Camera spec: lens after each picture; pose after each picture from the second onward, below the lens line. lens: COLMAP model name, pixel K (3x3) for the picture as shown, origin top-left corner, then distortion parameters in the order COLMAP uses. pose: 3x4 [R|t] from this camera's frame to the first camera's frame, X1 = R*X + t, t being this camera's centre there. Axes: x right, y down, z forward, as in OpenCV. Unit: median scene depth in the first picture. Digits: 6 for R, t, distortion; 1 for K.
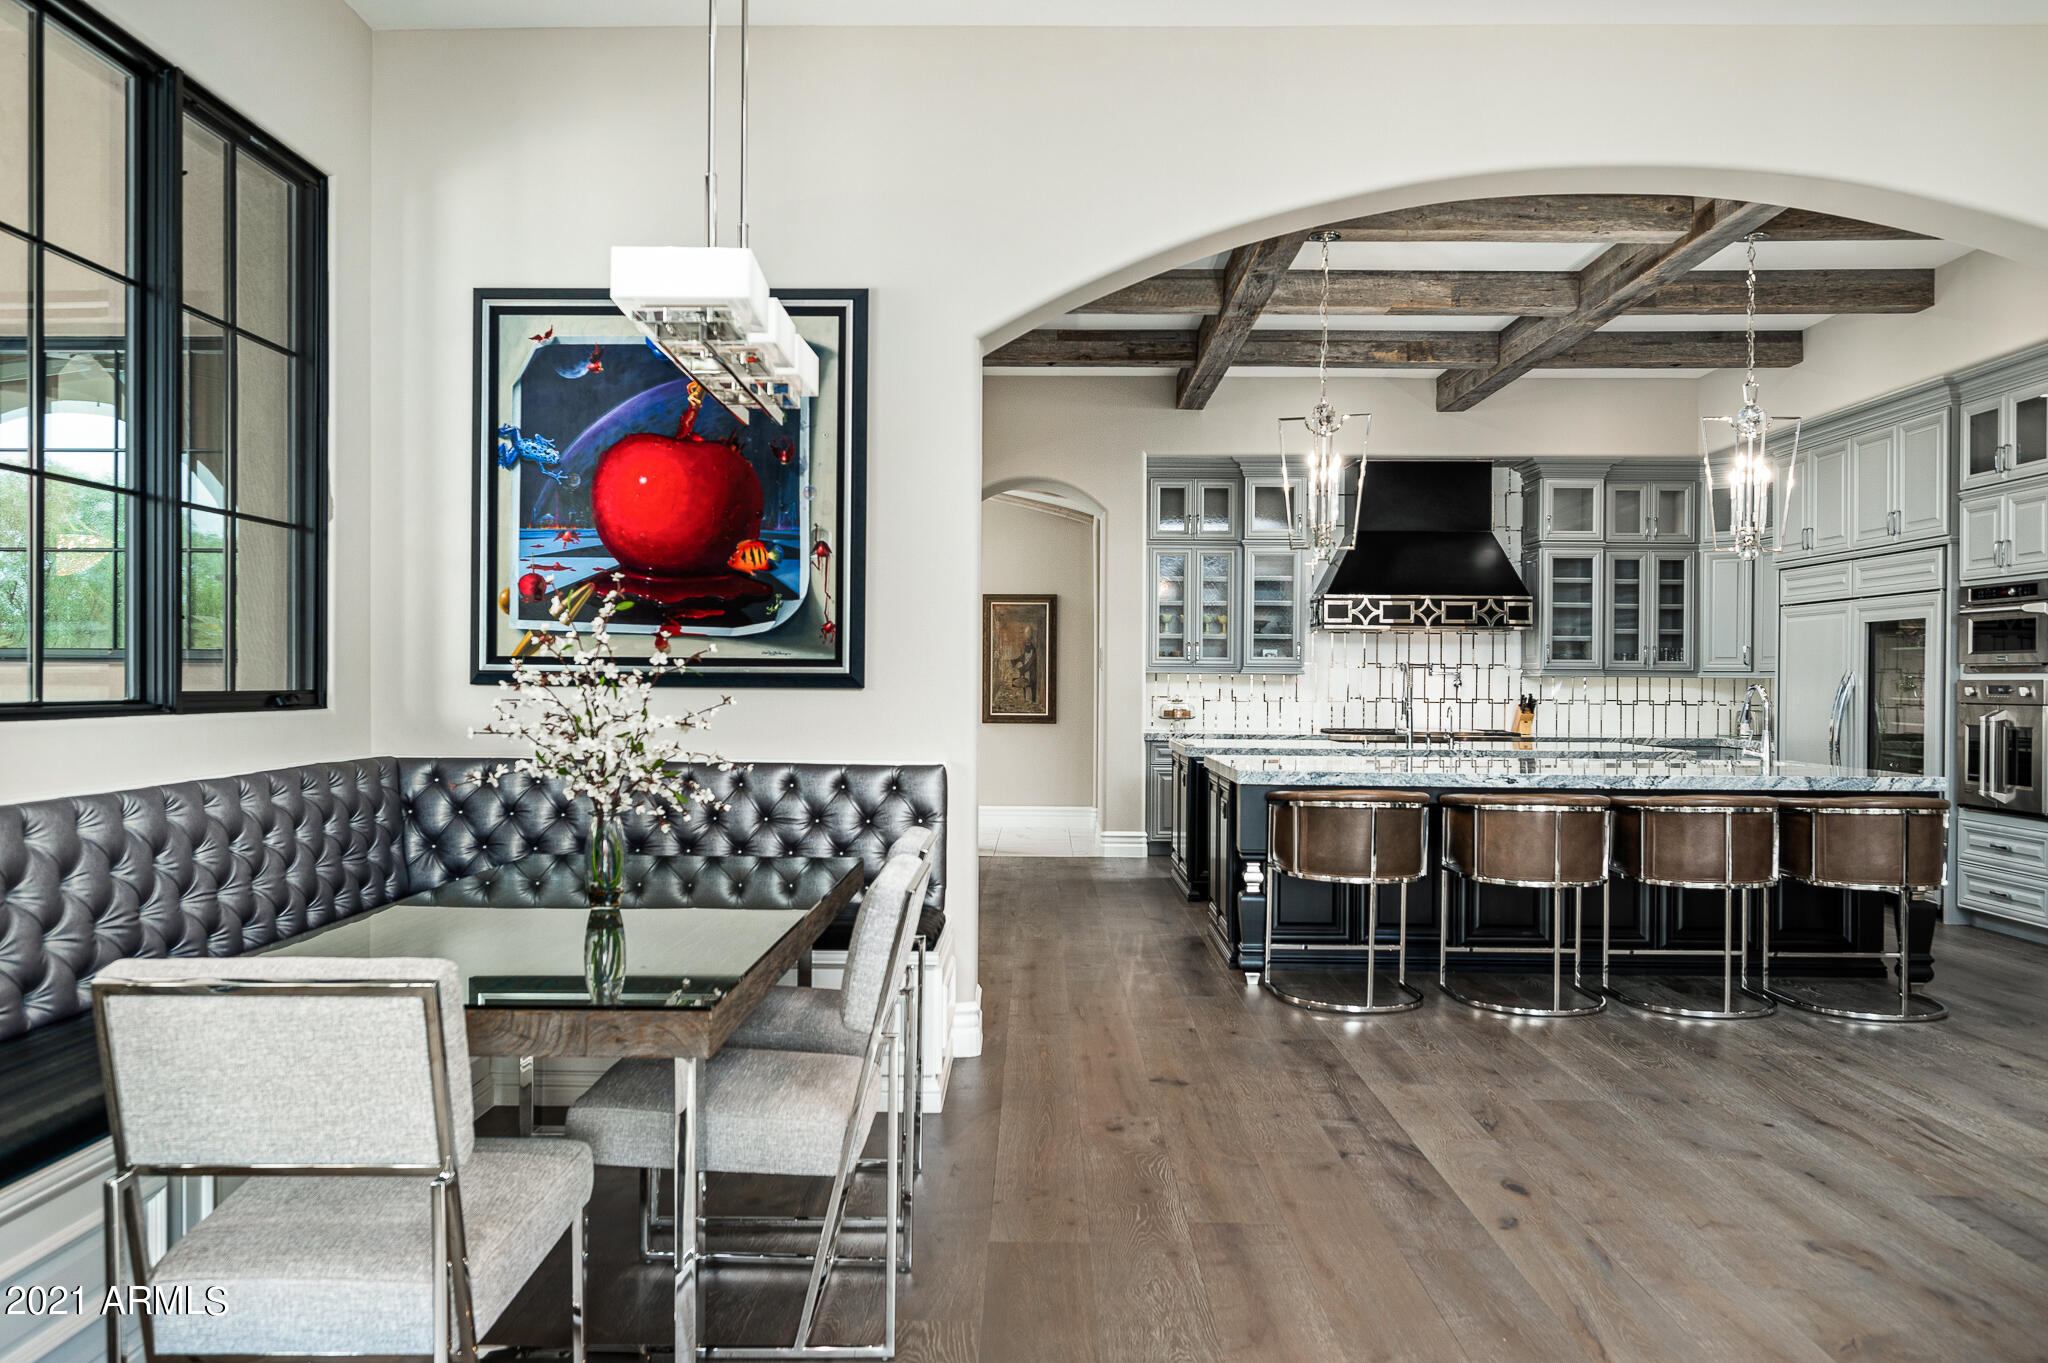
lens RADIAL K [[1511.2, 0, 1006.3], [0, 1511.2, 672.5], [0, 0, 1]] dist [0.003547, -0.003002]
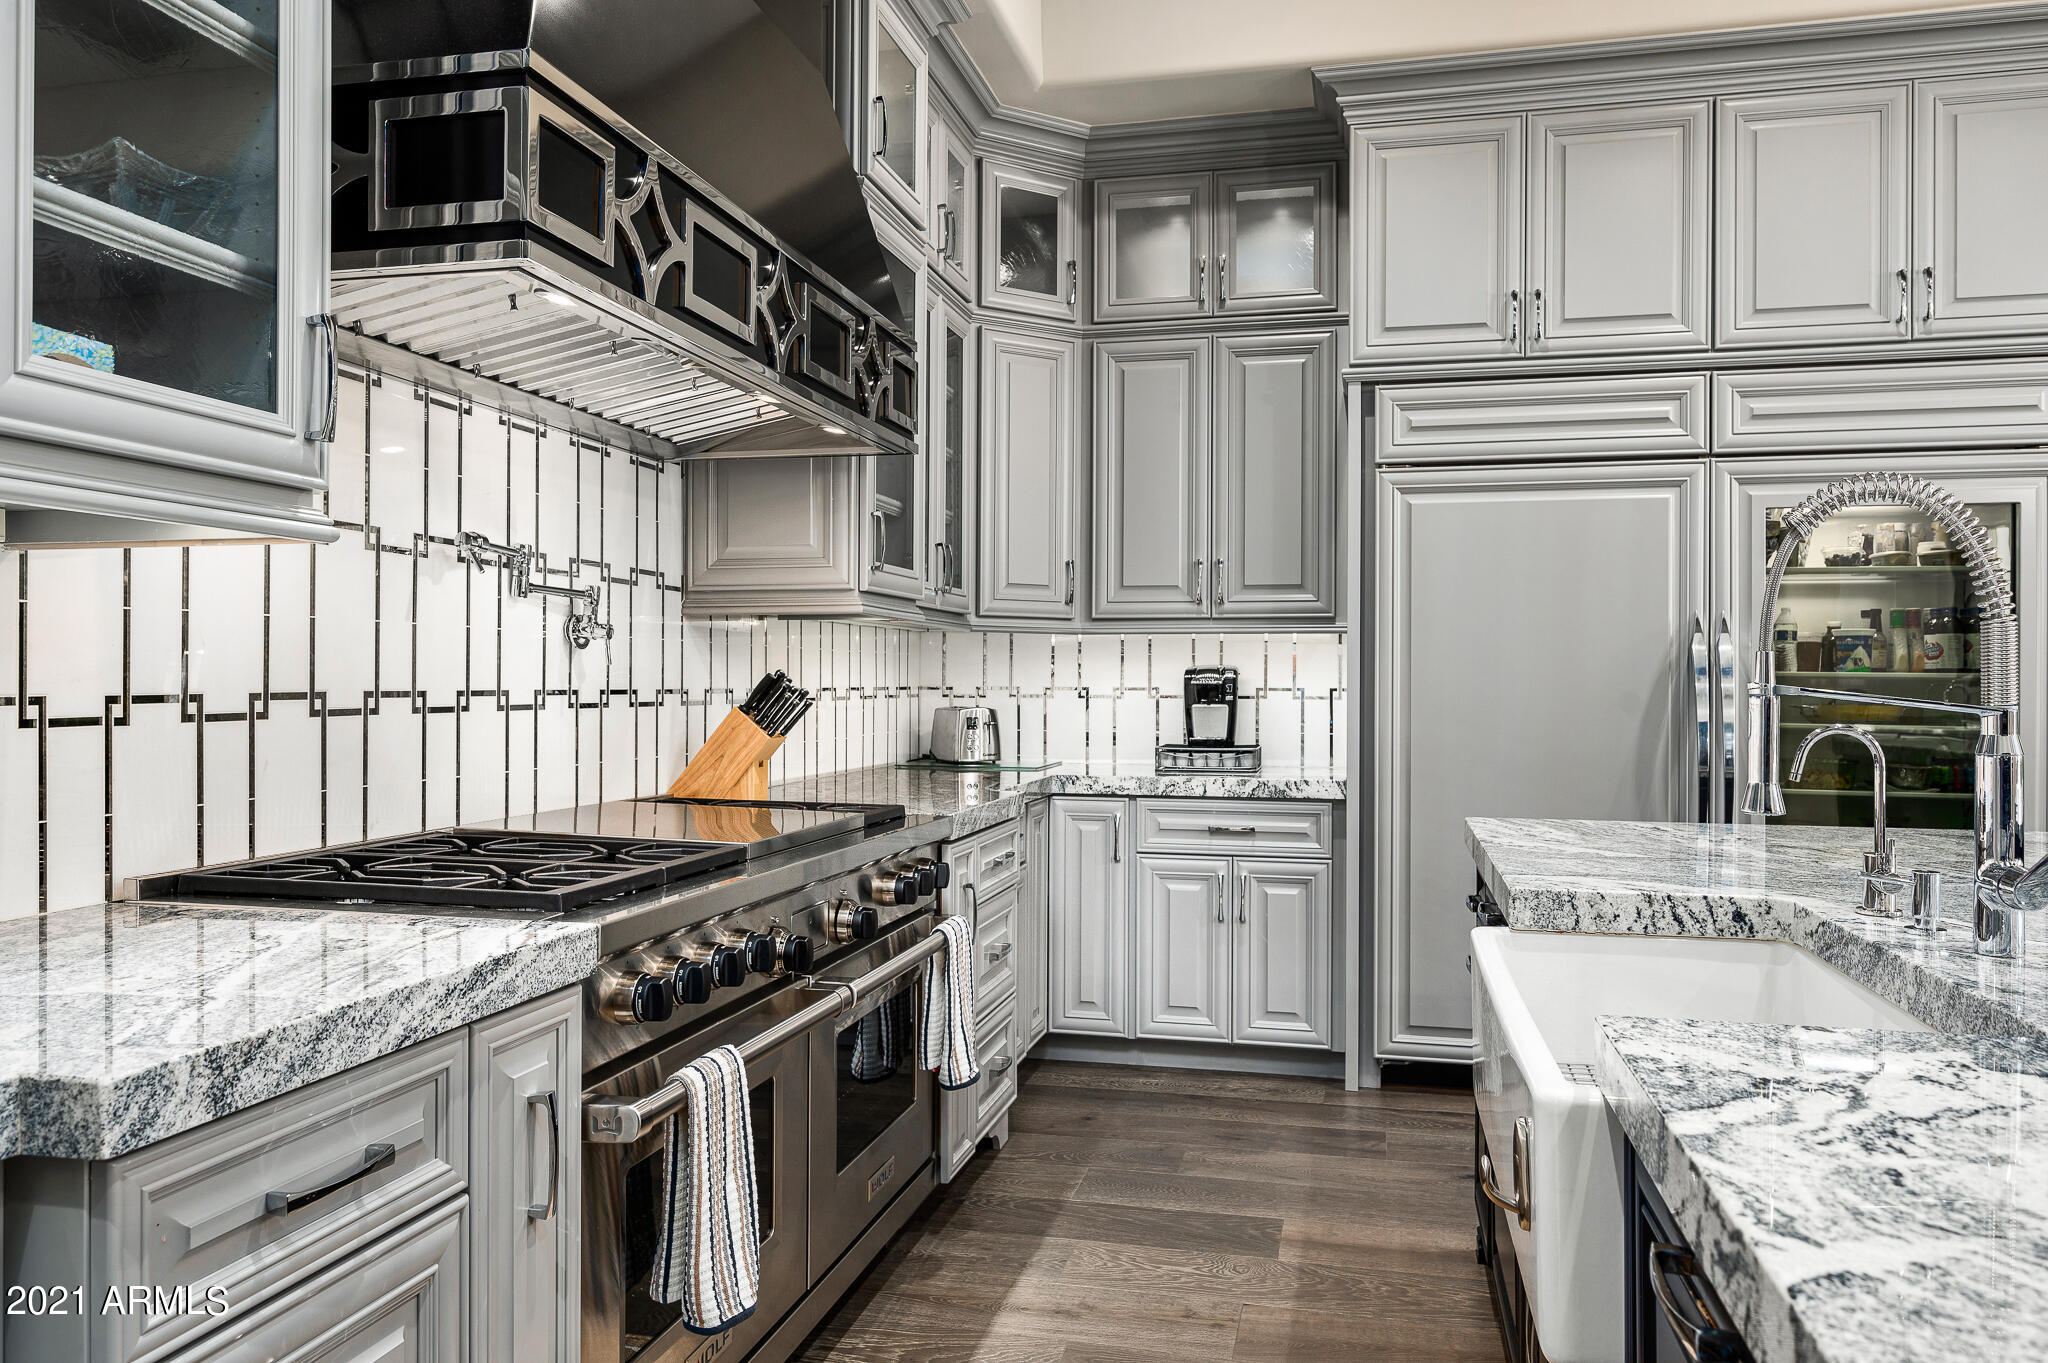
lens RADIAL K [[1453.0, 0, 1026.6], [0, 1453.0, 679.4], [0, 0, 1]] dist [-0.001718, -0.002460]
pose [[0.209195, -0.006811, 0.977850, 0.096584], [-0.005893, 0.999949, 0.008226, 0.018242], [-0.977856, -0.007484, 0.209144, 1.232207]]
